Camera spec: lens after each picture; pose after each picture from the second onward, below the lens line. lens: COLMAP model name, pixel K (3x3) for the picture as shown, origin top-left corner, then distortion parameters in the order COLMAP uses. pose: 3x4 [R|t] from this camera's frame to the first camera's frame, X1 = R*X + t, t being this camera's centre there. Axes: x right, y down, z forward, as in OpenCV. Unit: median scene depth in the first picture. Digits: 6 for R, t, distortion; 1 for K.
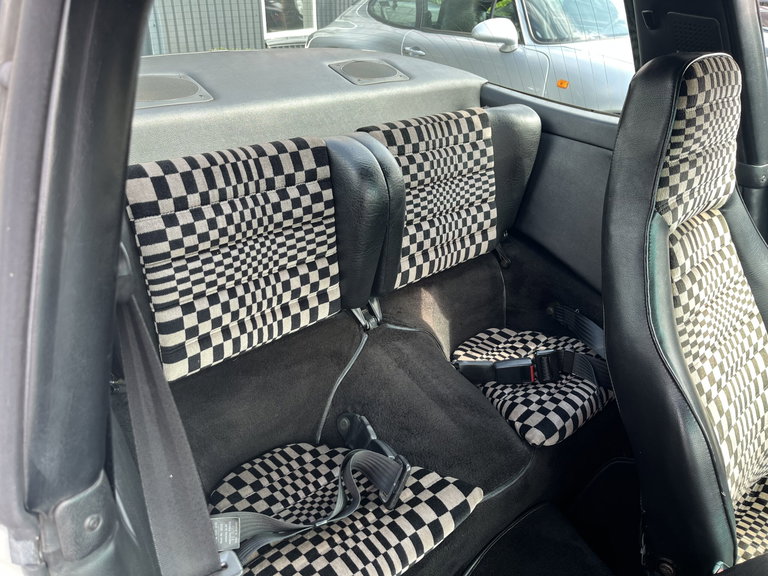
lens RADIAL K [[581.3, 0, 384.0], [0, 581.3, 288.0], [0, 0, 1]] dist [0.052324, -0.057964]
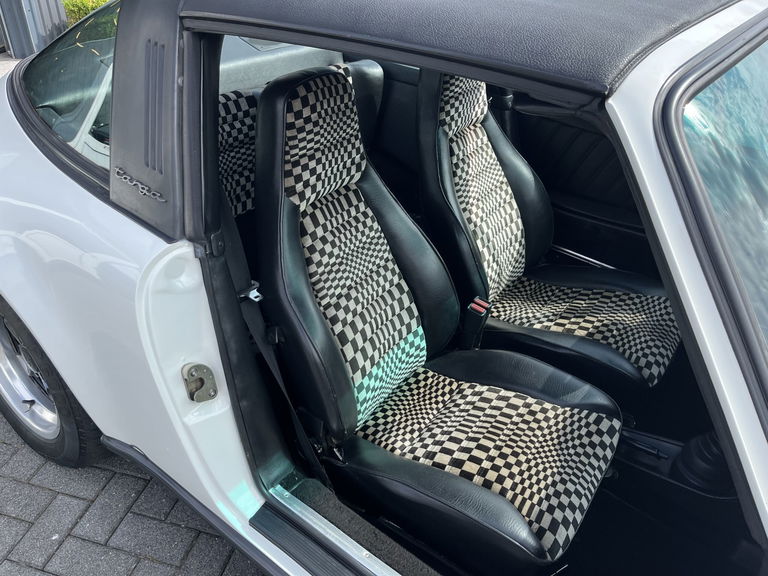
lens RADIAL K [[581.3, 0, 384.0], [0, 581.3, 288.0], [0, 0, 1]] dist [0.052324, -0.057964]
pose [[0.976096, -0.104401, 0.190622, -0.113470], [0.083038, 0.989675, 0.116827, 0.137985], [-0.200851, -0.098205, 0.974687, -0.766131]]
